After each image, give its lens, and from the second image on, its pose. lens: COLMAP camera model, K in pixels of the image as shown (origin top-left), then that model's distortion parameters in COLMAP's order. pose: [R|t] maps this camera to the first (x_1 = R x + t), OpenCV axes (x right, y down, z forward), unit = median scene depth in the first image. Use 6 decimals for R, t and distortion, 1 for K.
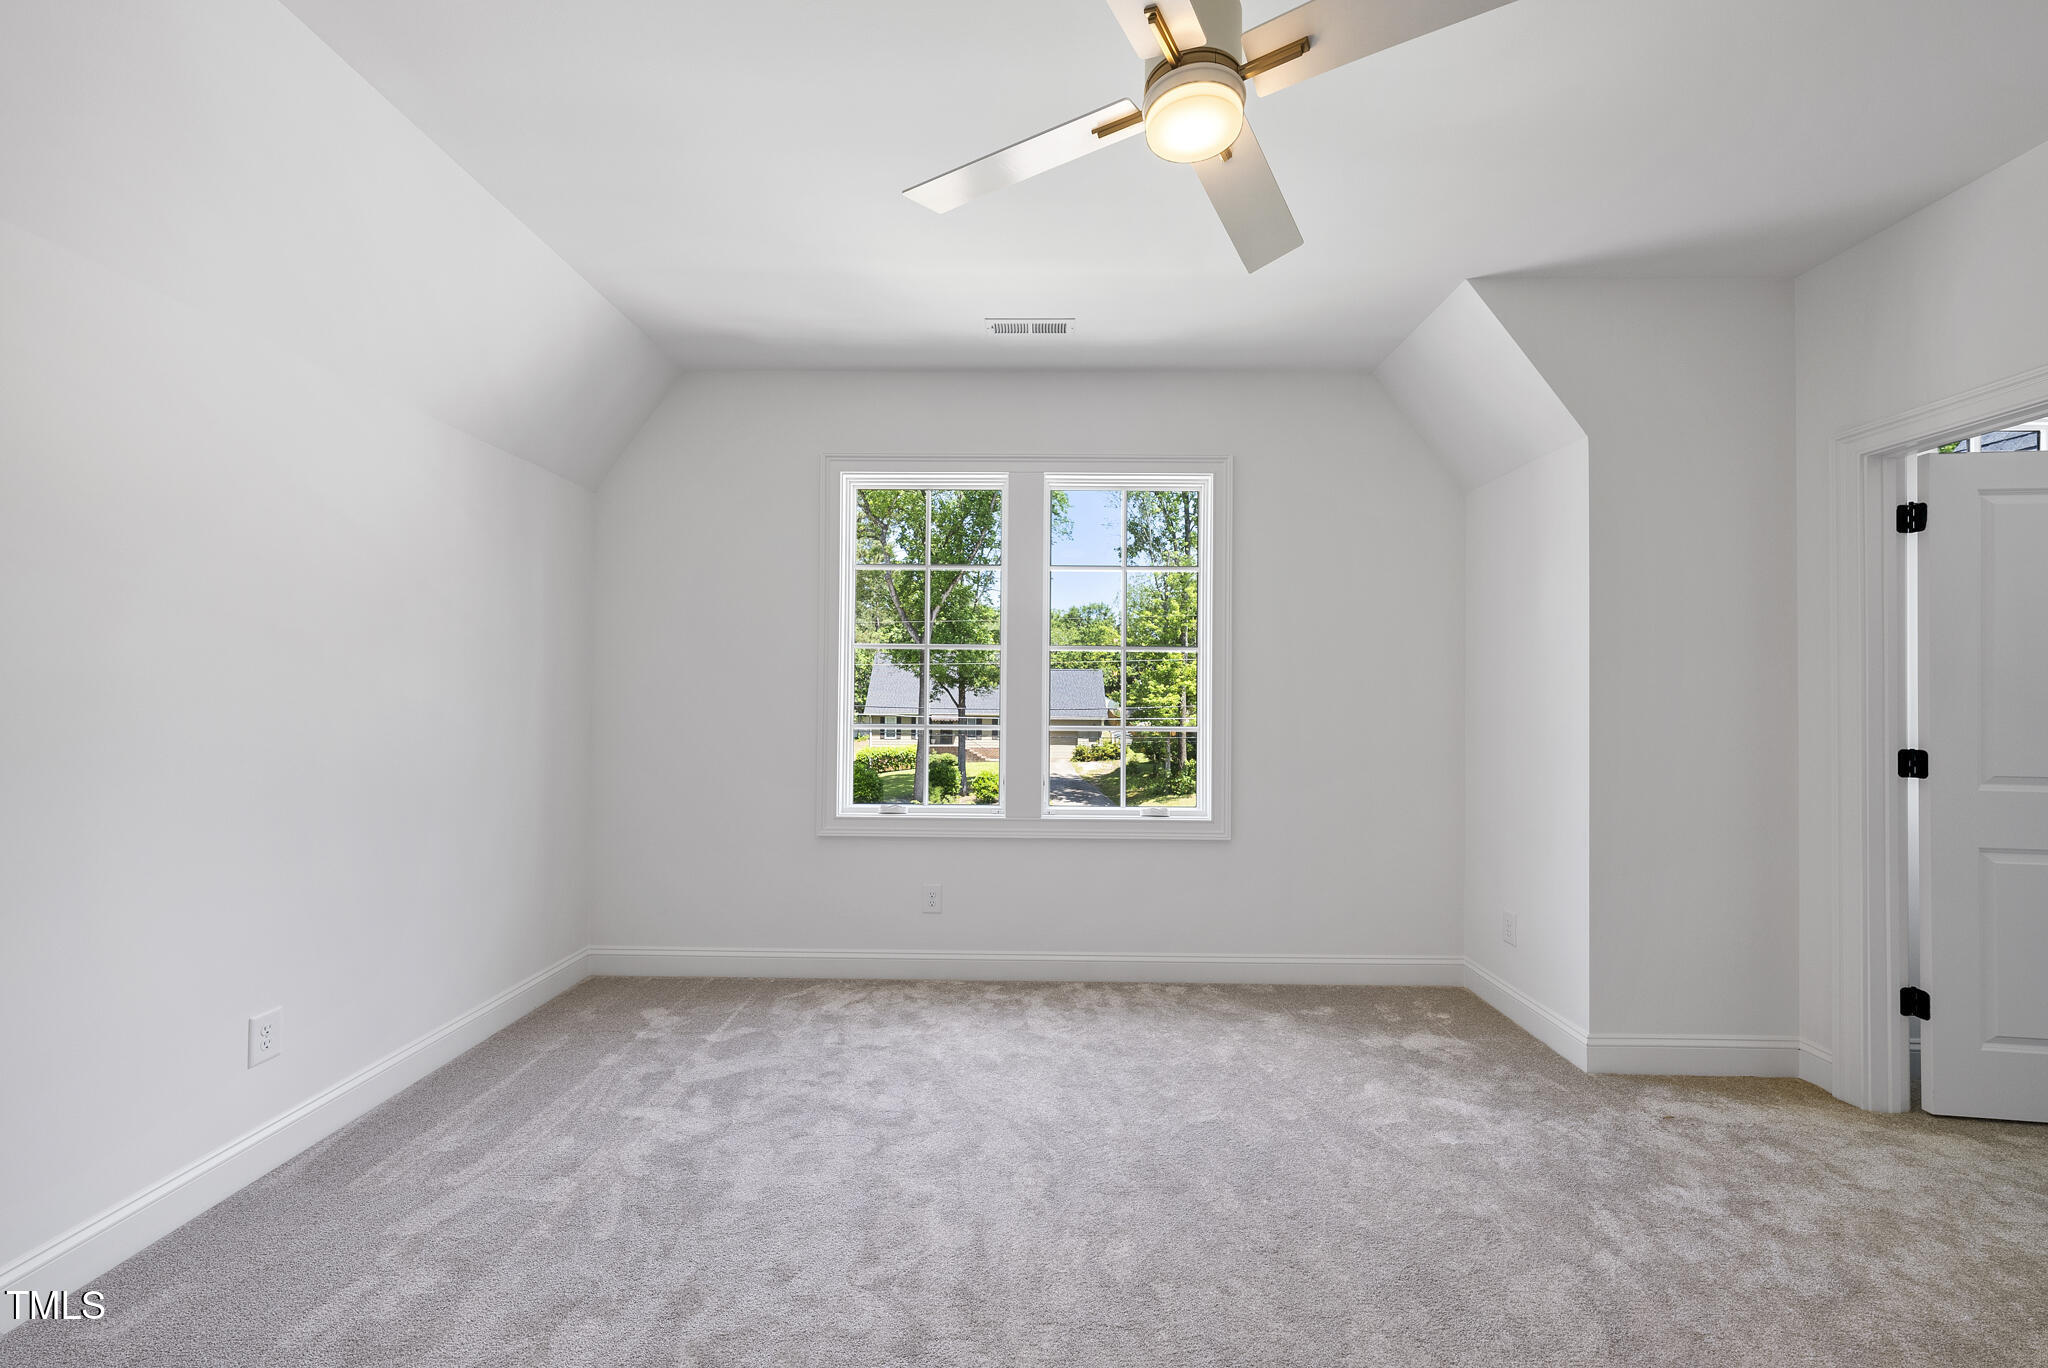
lens RADIAL K [[784.5, 0, 1031.4], [0, 784.5, 685.0], [0, 0, 1]] dist [-0.004923, 0.000006]
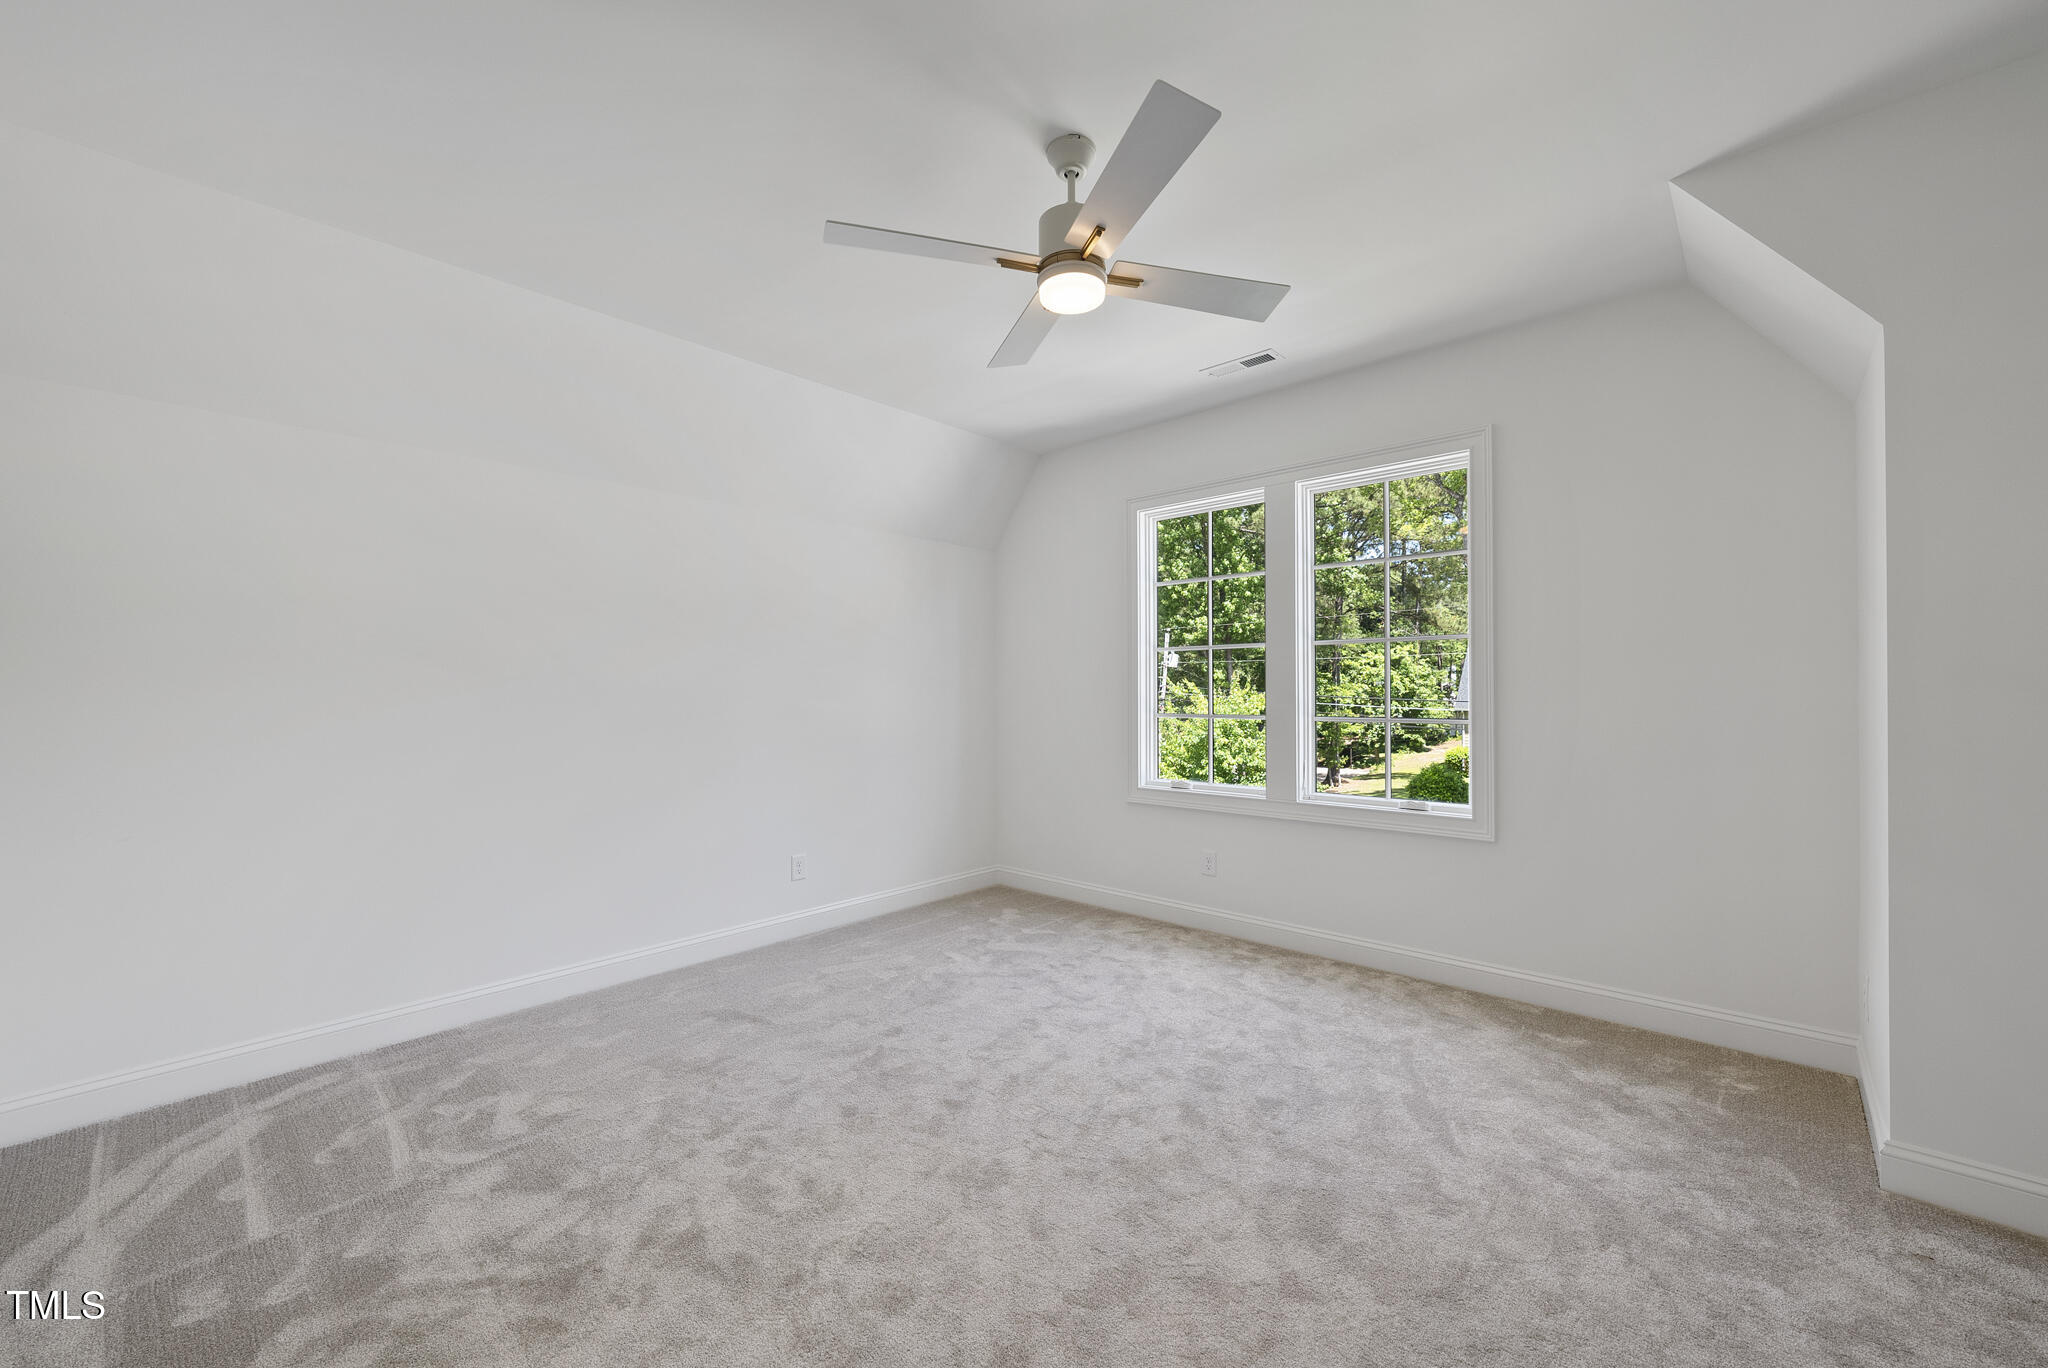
lens RADIAL K [[784.5, 0, 1011.6], [0, 784.5, 683.9], [0, 0, 1]] dist [-0.004923, 0.000006]
pose [[0.746248, -0.016676, -0.665459, 0.542735], [0.019061, 0.999812, -0.003679, 0.004845], [0.665395, -0.009939, 0.746425, -0.082998]]
